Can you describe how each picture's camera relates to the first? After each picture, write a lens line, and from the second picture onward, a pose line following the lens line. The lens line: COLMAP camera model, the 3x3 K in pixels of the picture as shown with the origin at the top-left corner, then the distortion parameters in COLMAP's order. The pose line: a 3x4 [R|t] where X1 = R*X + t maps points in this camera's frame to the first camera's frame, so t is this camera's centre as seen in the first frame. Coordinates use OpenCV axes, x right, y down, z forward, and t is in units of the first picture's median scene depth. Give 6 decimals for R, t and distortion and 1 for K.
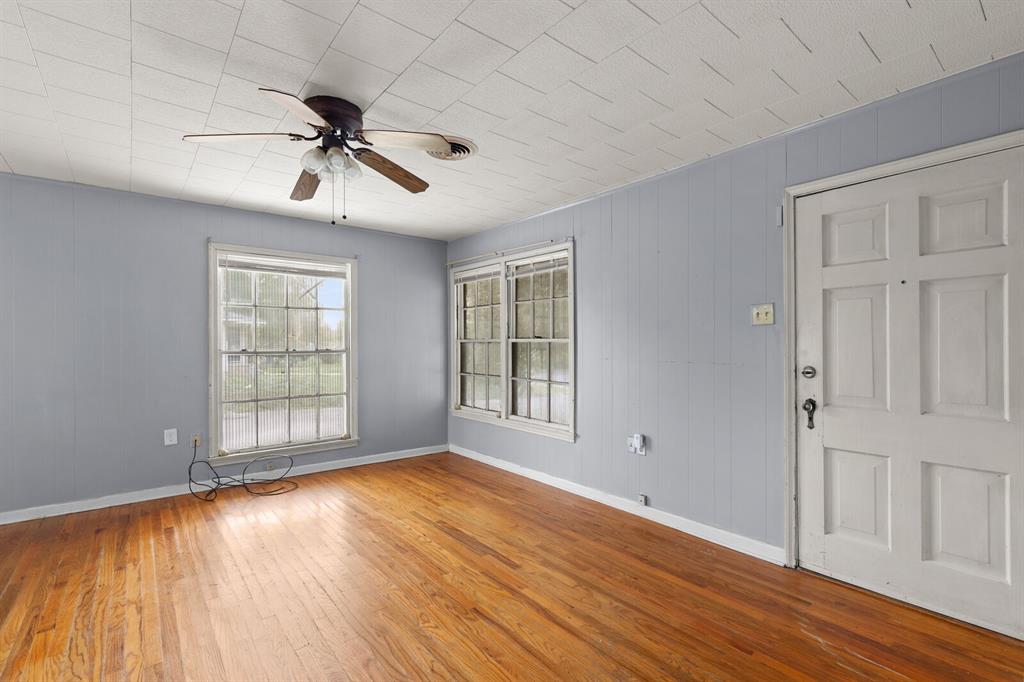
lens RADIAL K [[466.4, 0, 509.2], [0, 466.4, 342.5], [0, 0, 1]] dist [0.015314, -0.000872]
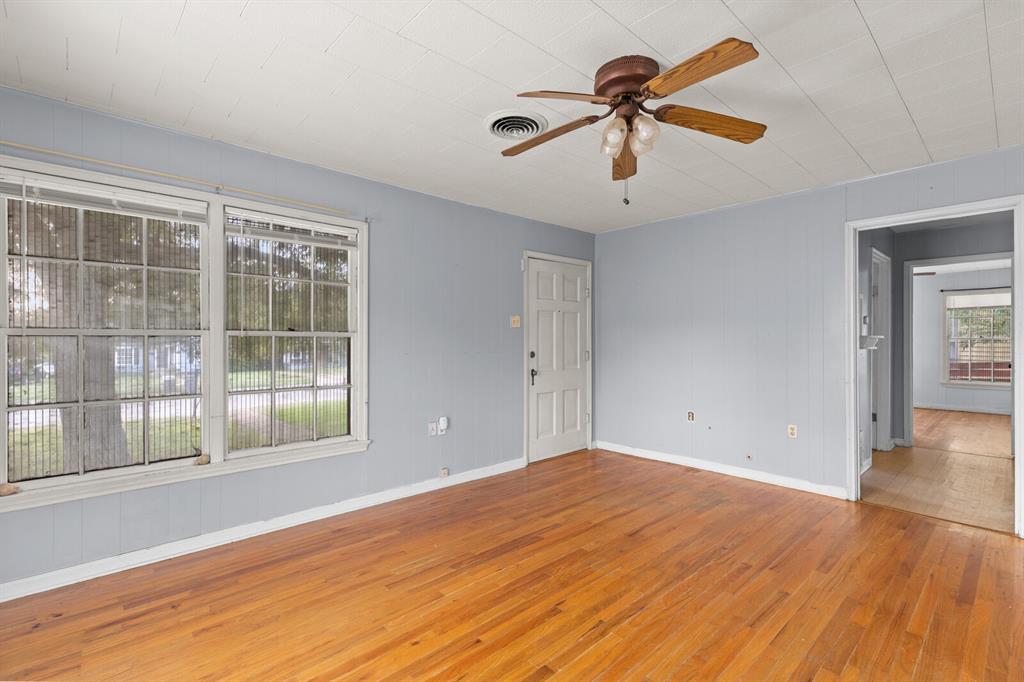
lens RADIAL K [[466.4, 0, 512.0], [0, 466.4, 340.4], [0, 0, 1]] dist [0.015314, -0.000872]
pose [[-0.066026, -0.003279, 0.997813, -0.866880], [-0.004329, 0.999986, 0.003000, 0.001735], [-0.997809, -0.004122, -0.066039, 0.886928]]
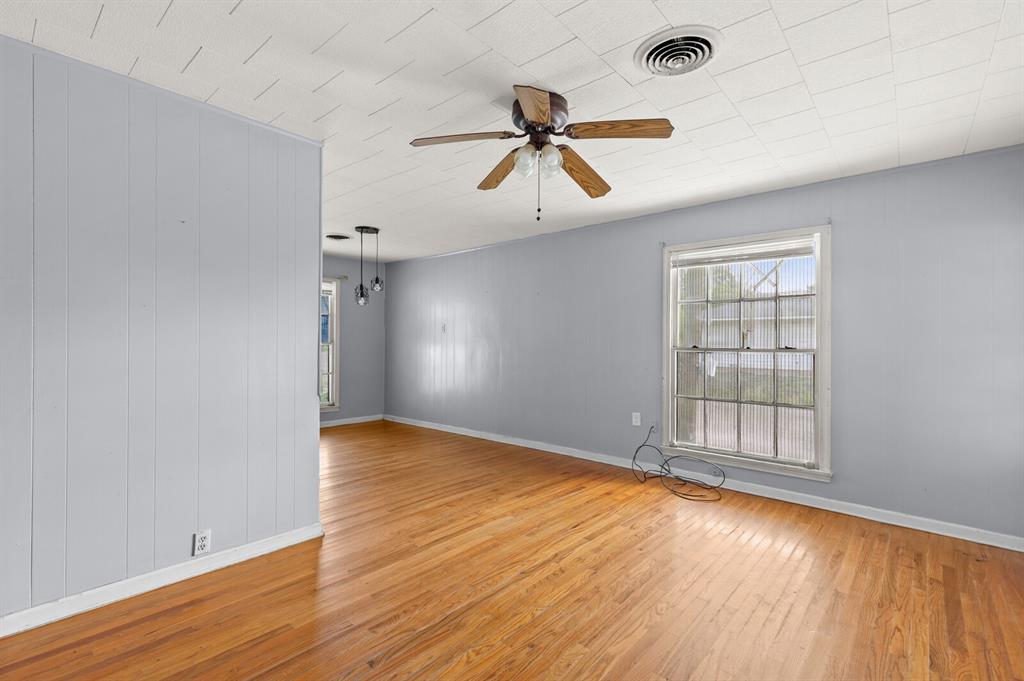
lens RADIAL K [[466.4, 0, 512.8], [0, 466.4, 341.0], [0, 0, 1]] dist [0.015314, -0.000872]
pose [[0.172921, 0.004500, -0.984925, 0.418888], [-0.003669, 0.999986, 0.003925, 0.001468], [0.984929, 0.002935, 0.172935, 0.539724]]
